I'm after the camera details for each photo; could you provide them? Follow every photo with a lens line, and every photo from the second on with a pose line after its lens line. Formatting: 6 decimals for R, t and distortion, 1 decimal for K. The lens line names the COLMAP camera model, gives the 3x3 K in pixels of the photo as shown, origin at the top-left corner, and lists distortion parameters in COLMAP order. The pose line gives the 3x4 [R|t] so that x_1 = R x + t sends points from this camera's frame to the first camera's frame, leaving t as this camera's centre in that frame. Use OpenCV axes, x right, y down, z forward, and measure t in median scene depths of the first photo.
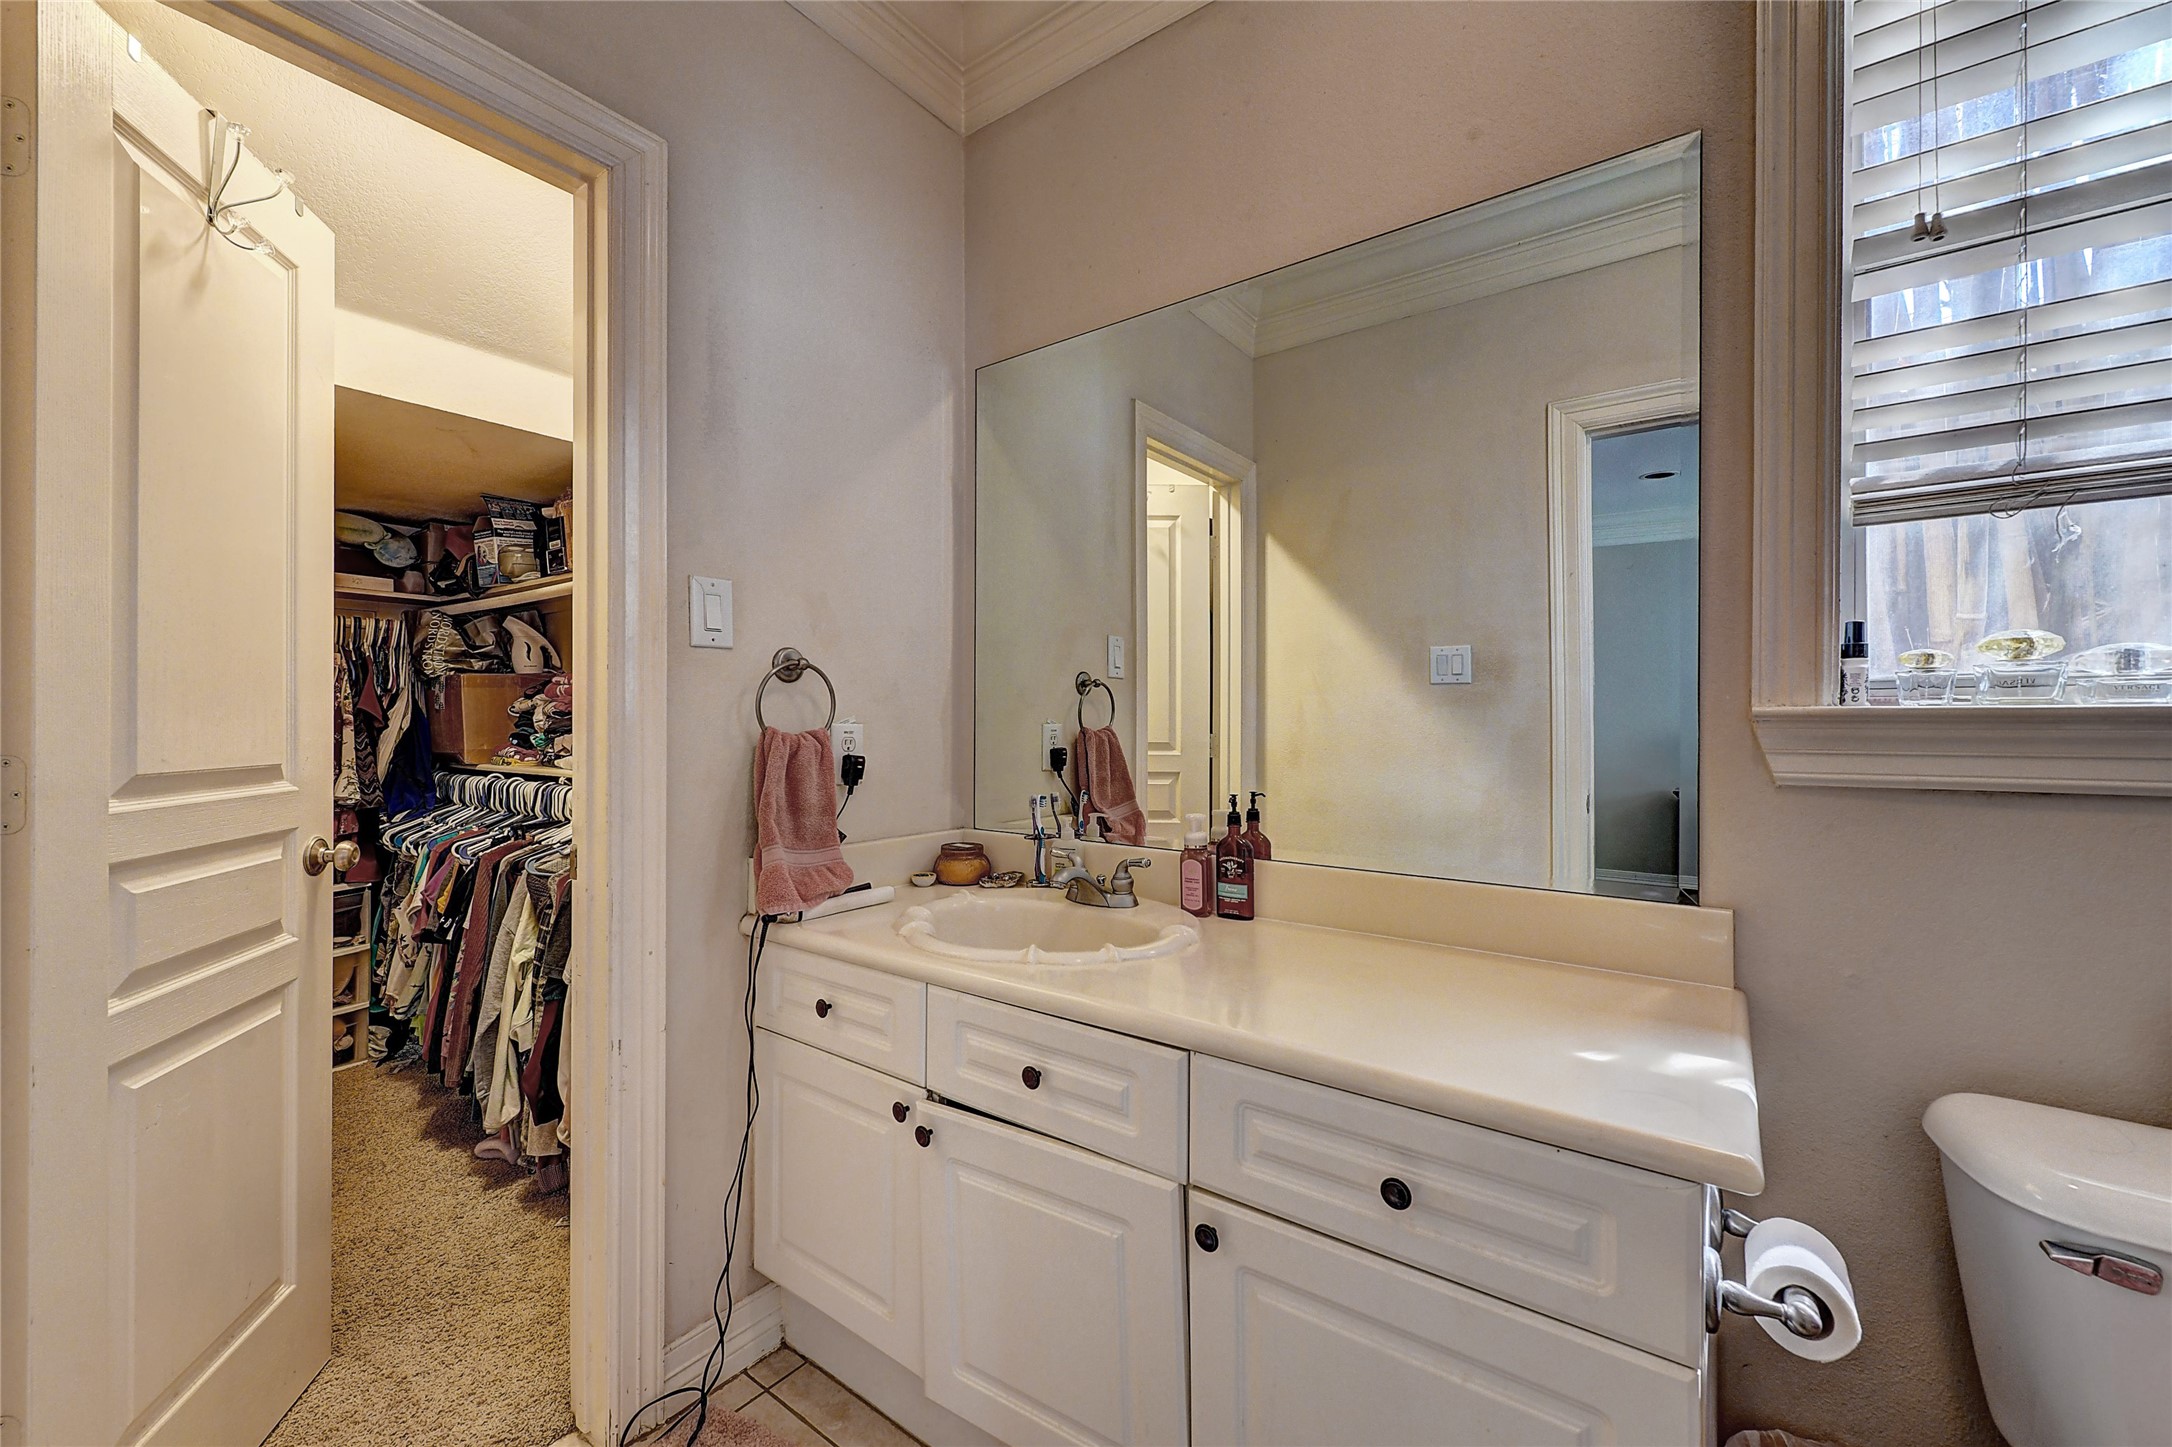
lens RADIAL K [[873.7, 0, 1086.8], [0, 873.7, 721.8], [0, 0, 1]] dist [-0.003809, -0.000402]
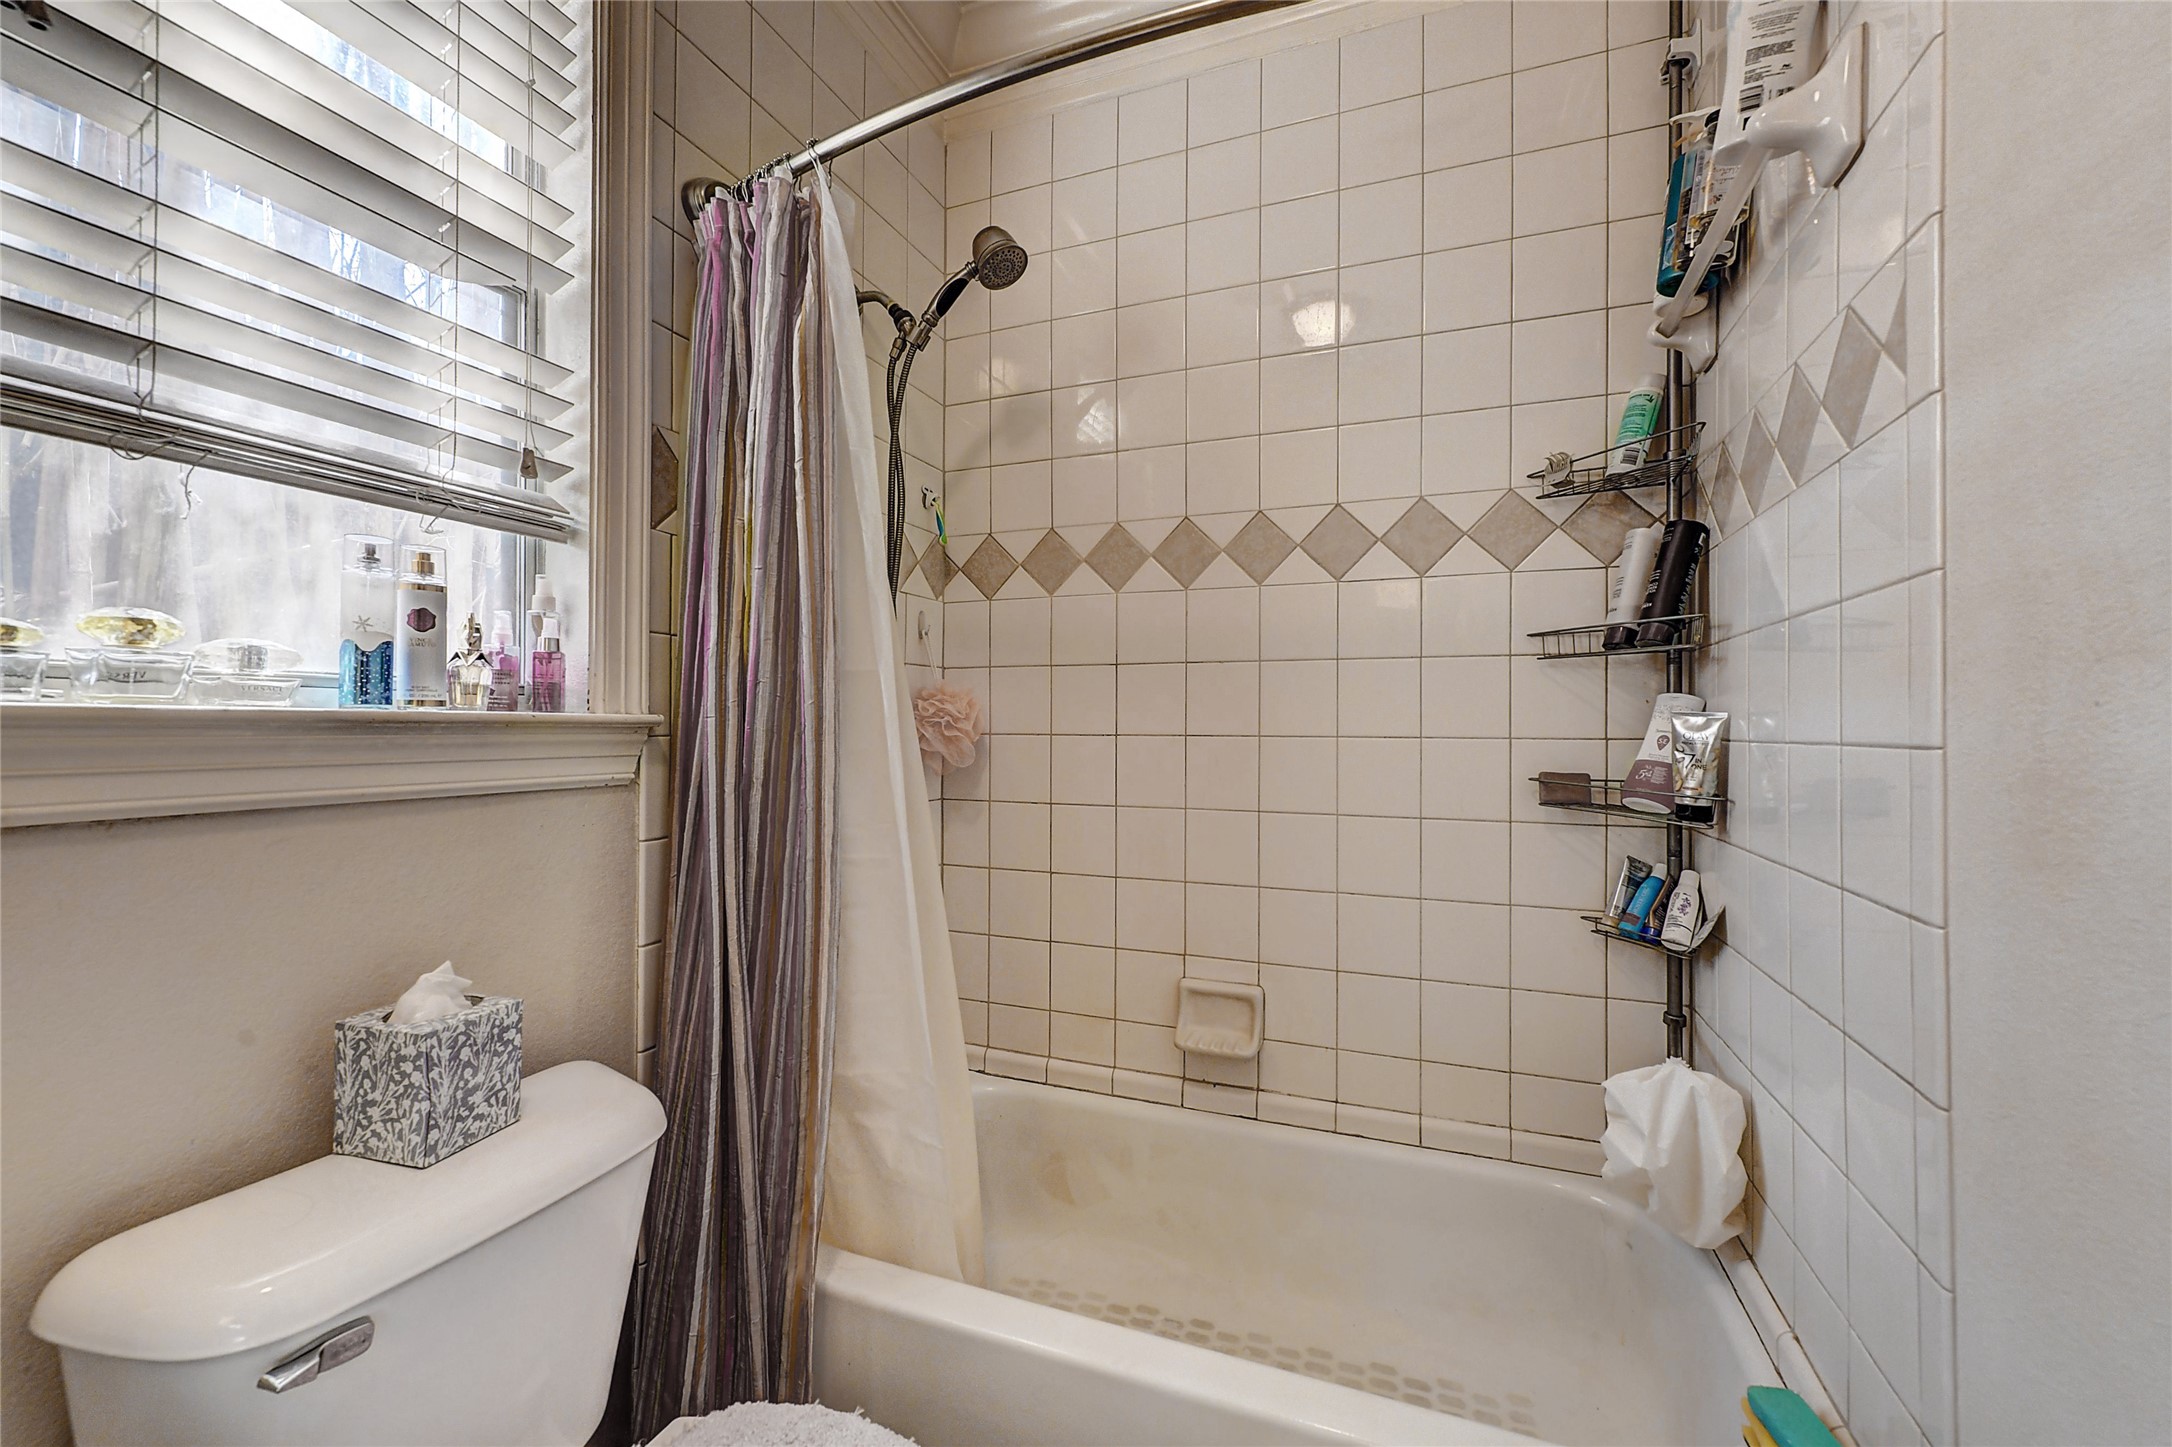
lens RADIAL K [[873.7, 0, 1093.2], [0, 873.7, 719.3], [0, 0, 1]] dist [-0.003809, -0.000402]
pose [[-0.254521, 0.006366, 0.967046, 0.104703], [-0.005731, 0.999951, -0.008091, -0.004927], [-0.967050, -0.007601, -0.254472, 0.373917]]
